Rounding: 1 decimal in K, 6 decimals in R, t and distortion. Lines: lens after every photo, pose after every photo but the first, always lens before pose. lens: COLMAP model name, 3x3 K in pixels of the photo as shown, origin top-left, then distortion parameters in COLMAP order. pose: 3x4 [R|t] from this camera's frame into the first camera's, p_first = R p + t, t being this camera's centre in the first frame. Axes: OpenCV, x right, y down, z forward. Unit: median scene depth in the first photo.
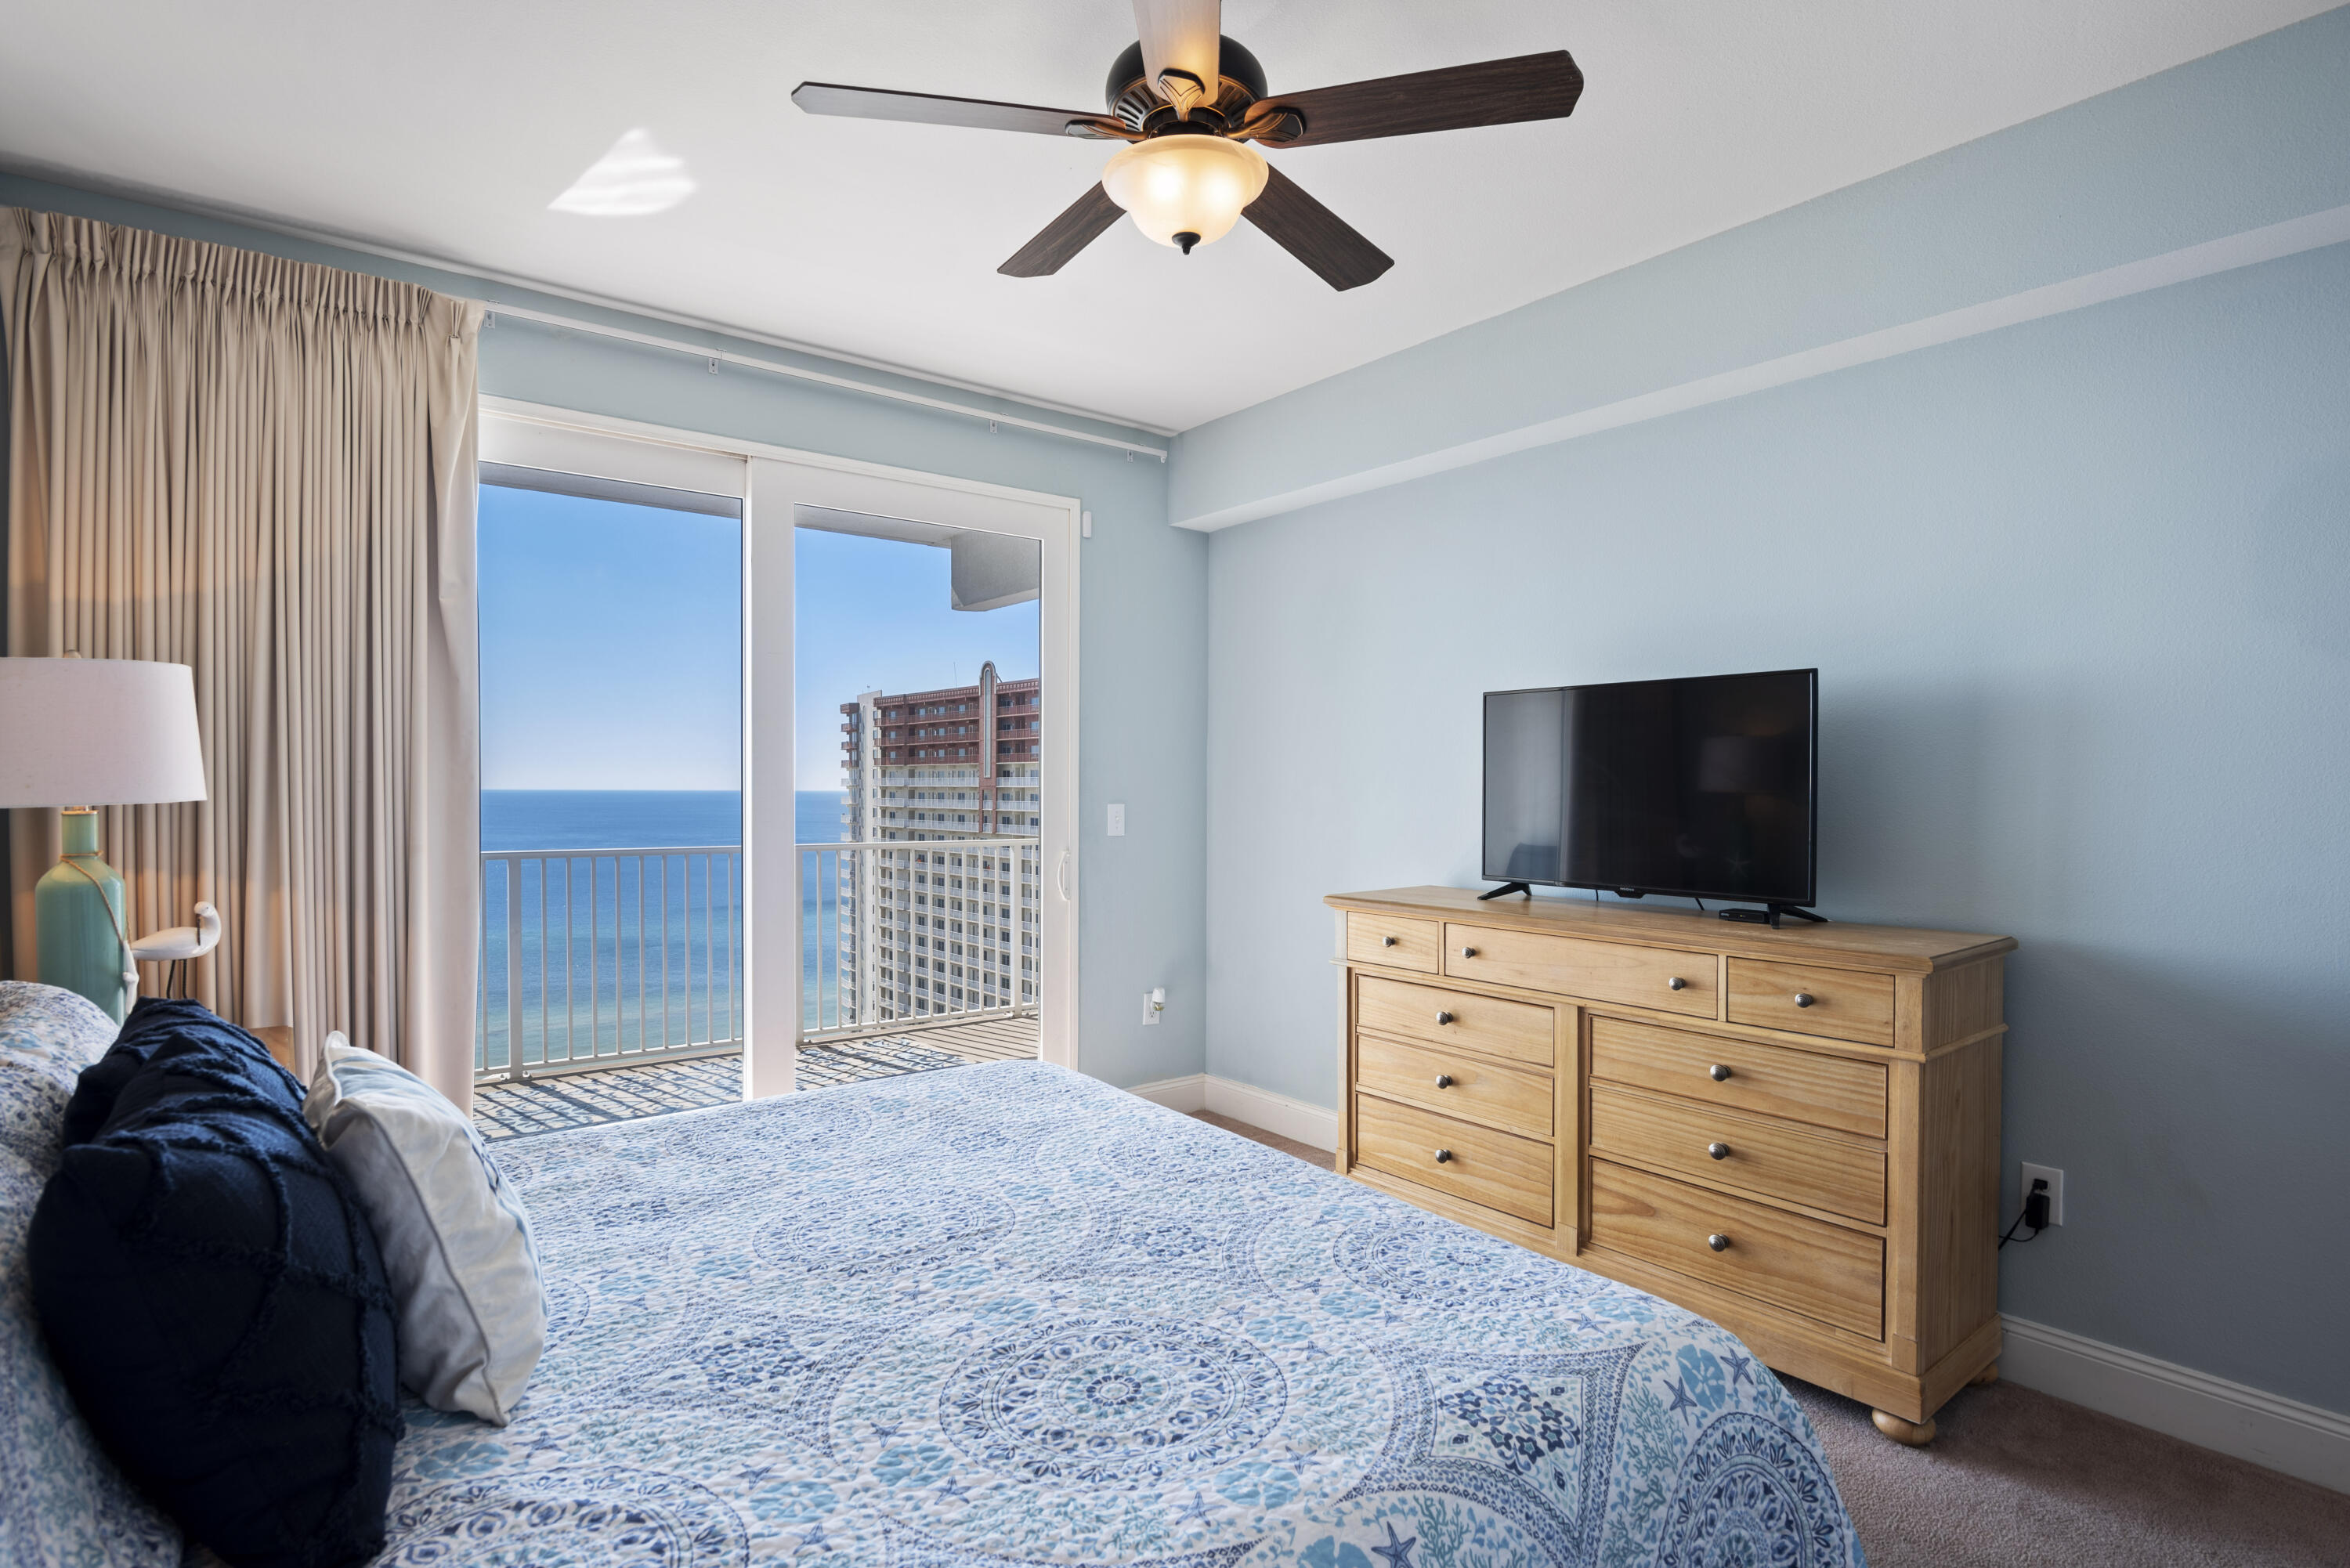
lens RADIAL K [[1178.3, 0, 1188.4], [0, 1178.3, 776.4], [0, 0, 1]] dist [-0.020363, -0.000814]
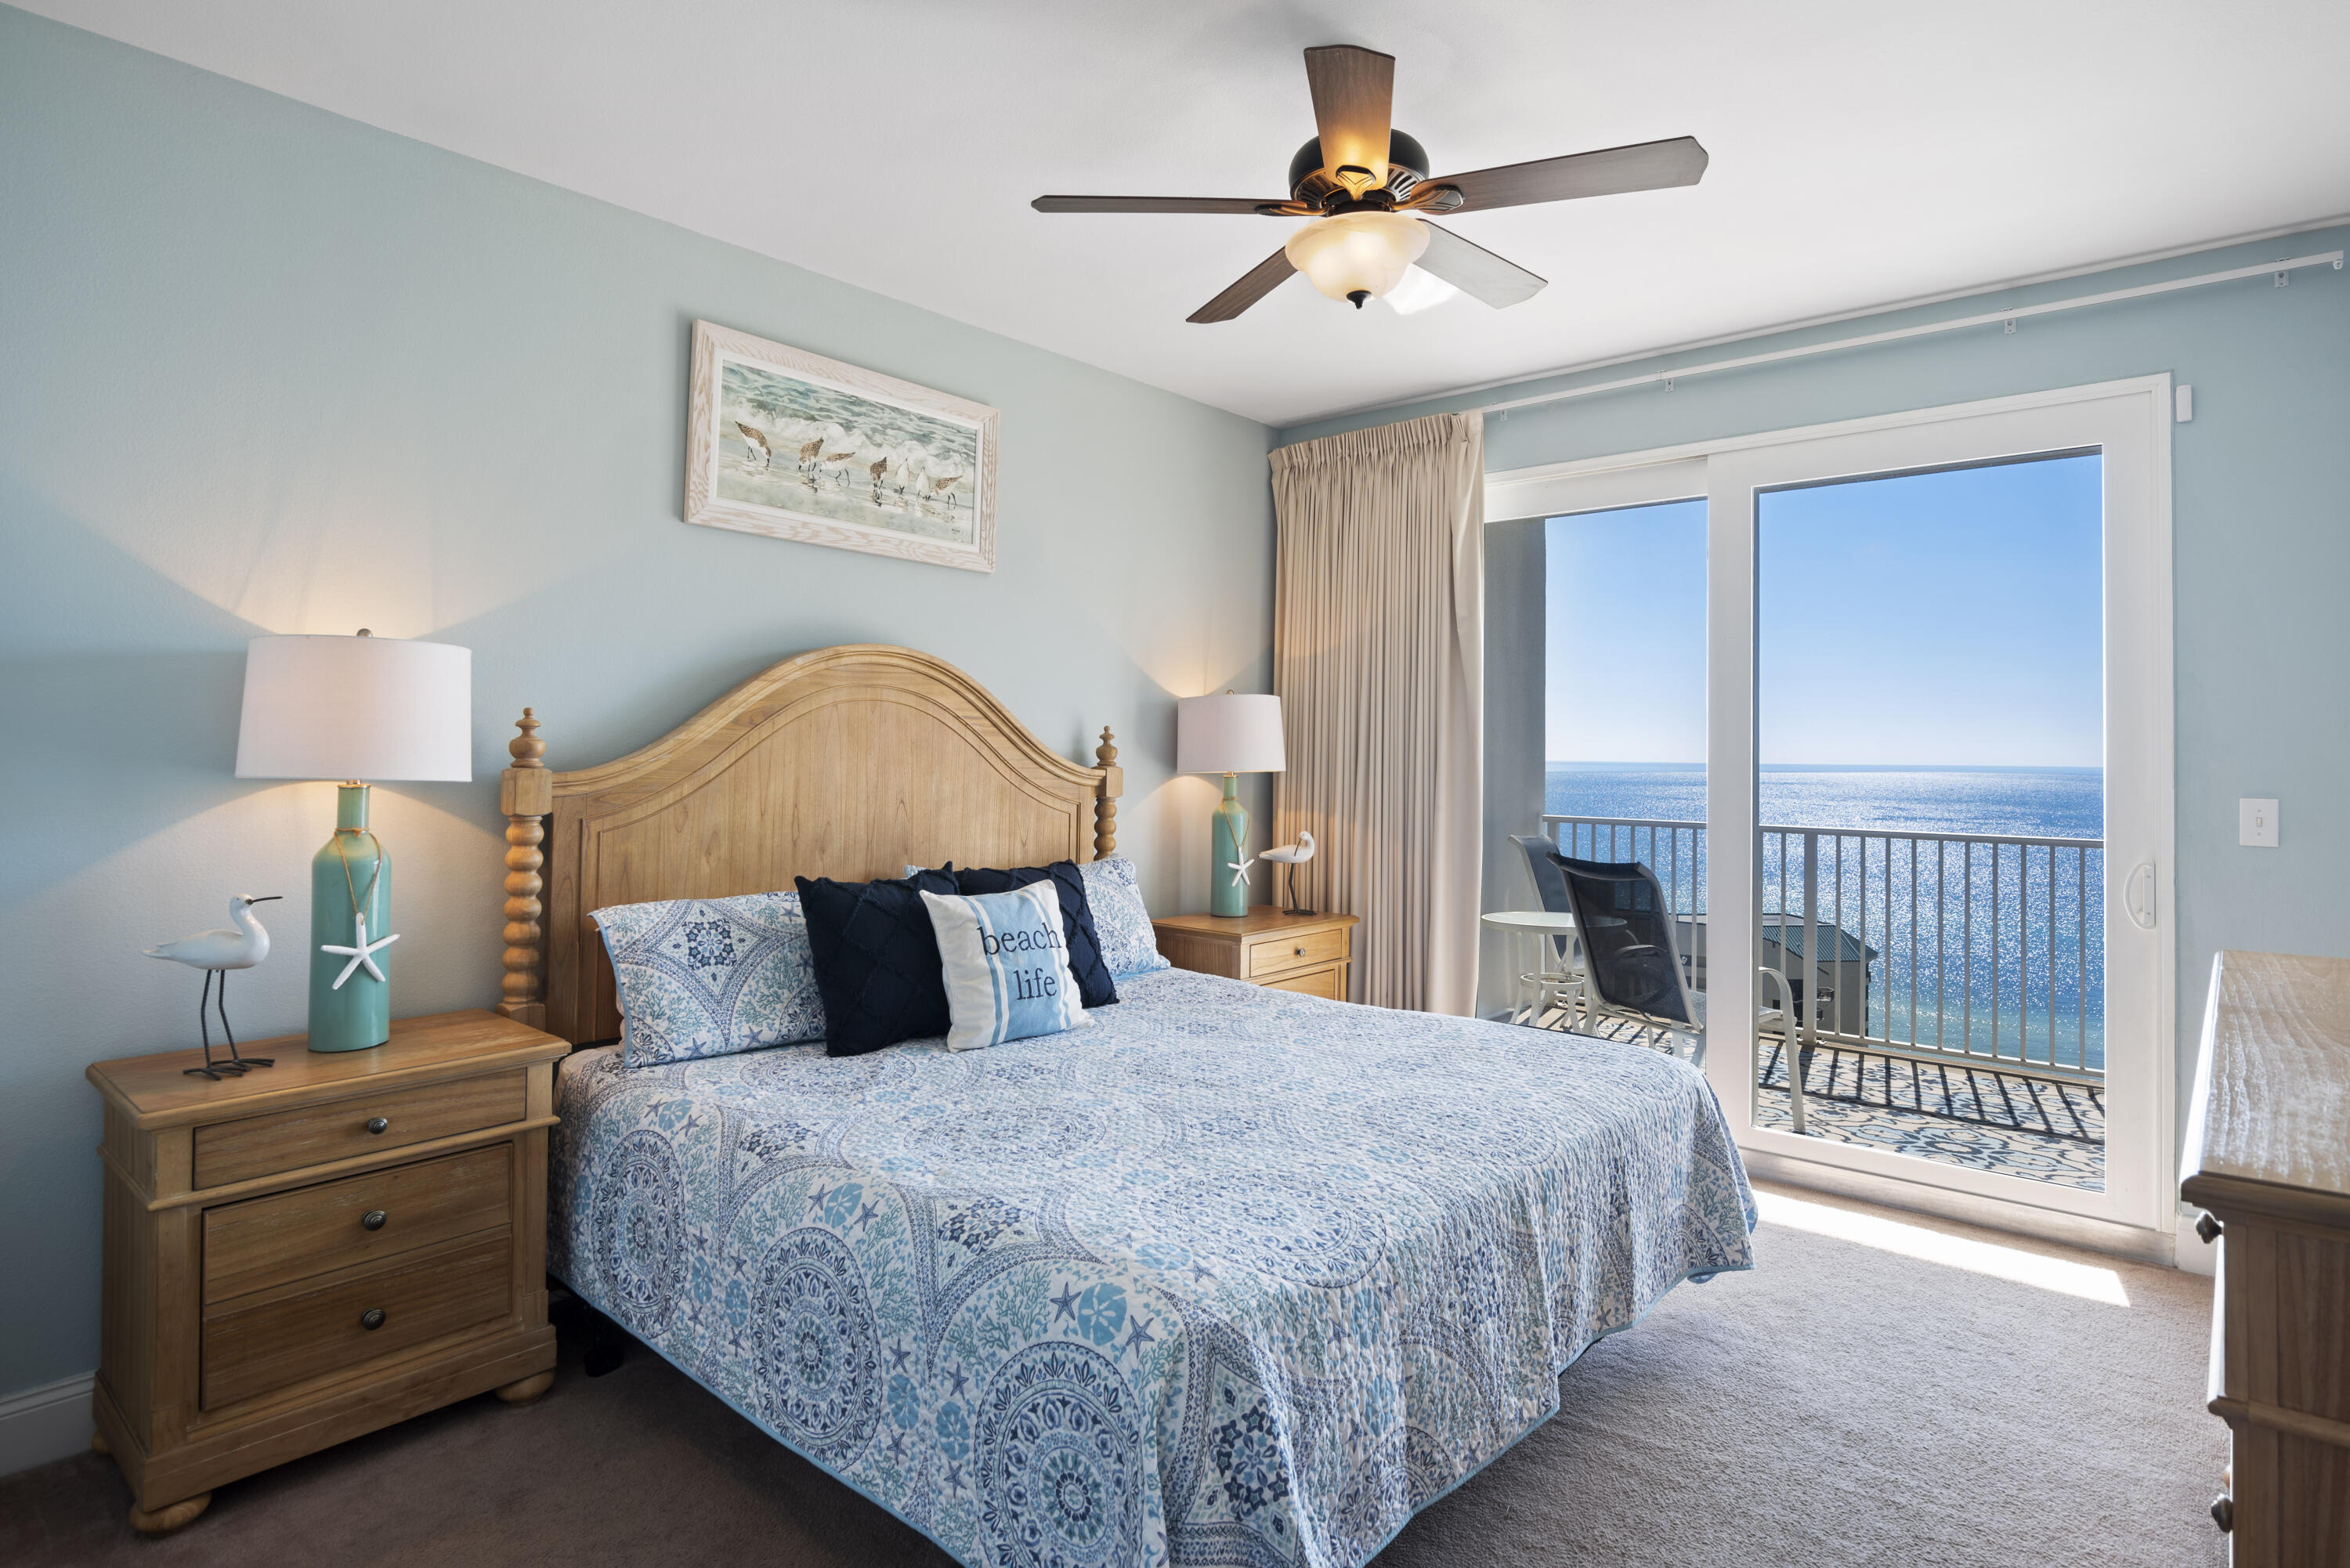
lens RADIAL K [[1213.1, 0, 1181.8], [0, 1213.1, 716.7], [0, 0, 1]] dist [0.001921, 0.000237]
pose [[0.217572, -0.029023, -0.975613, 1.585528], [-0.002281, 0.999540, -0.030243, -0.009532], [0.976042, 0.008805, 0.217406, 0.821046]]
